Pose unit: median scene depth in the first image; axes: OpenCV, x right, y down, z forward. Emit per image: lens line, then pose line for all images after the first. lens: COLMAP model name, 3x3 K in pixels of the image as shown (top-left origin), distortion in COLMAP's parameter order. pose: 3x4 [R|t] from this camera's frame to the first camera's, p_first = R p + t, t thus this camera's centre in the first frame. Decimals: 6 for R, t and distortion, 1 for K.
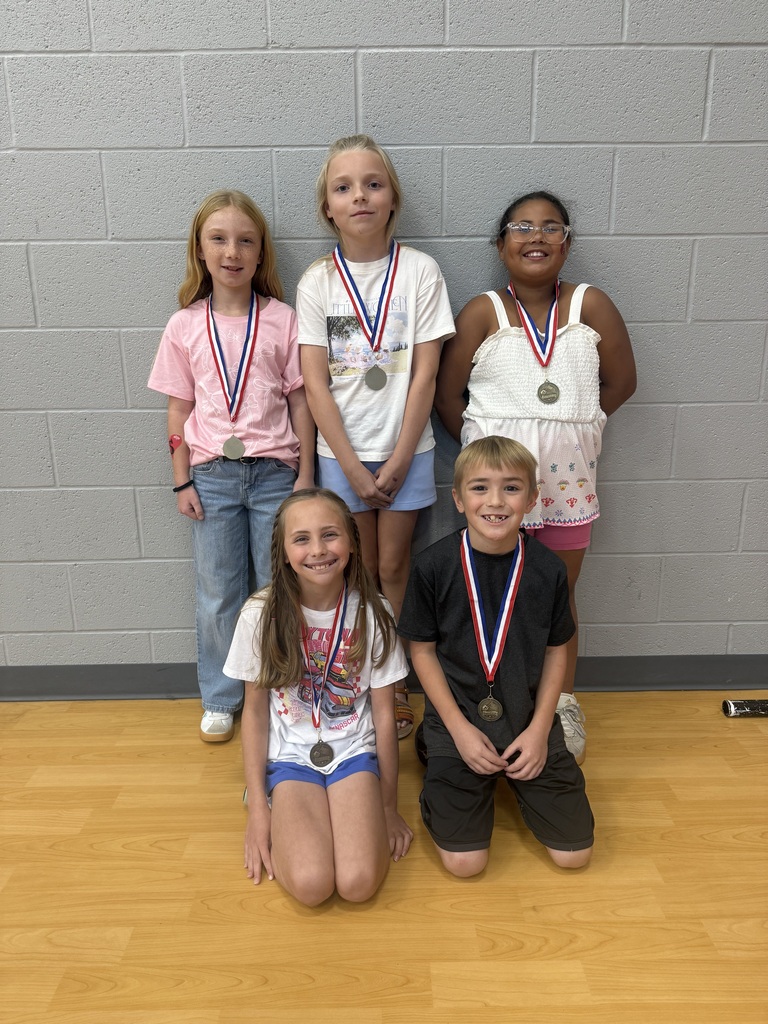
lens RADIAL K [[714.9, 0, 385.9], [0, 714.9, 511.8], [0, 0, 1]] dist [-0.007019, -0.010992]
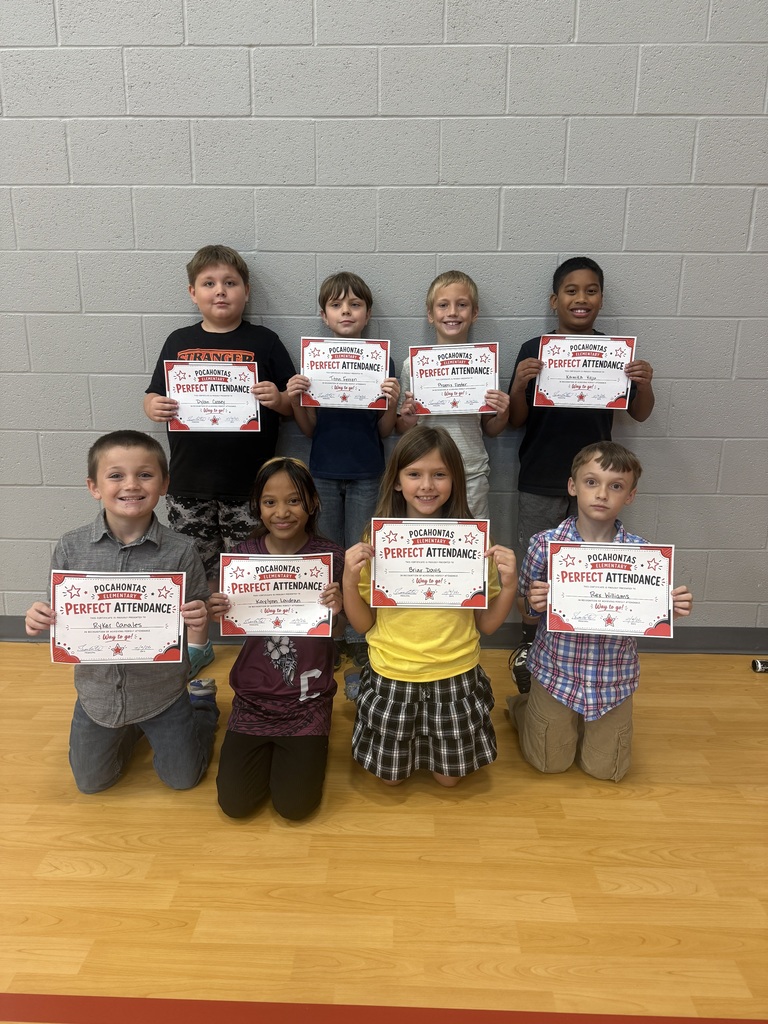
lens RADIAL K [[714.9, 0, 381.7], [0, 714.9, 513.2], [0, 0, 1]] dist [-0.007019, -0.010992]
pose [[0.998858, 0.025433, -0.040451, -0.205077], [-0.025661, 0.999657, -0.005138, 0.016916], [0.040307, 0.006170, 0.999168, -0.429710]]
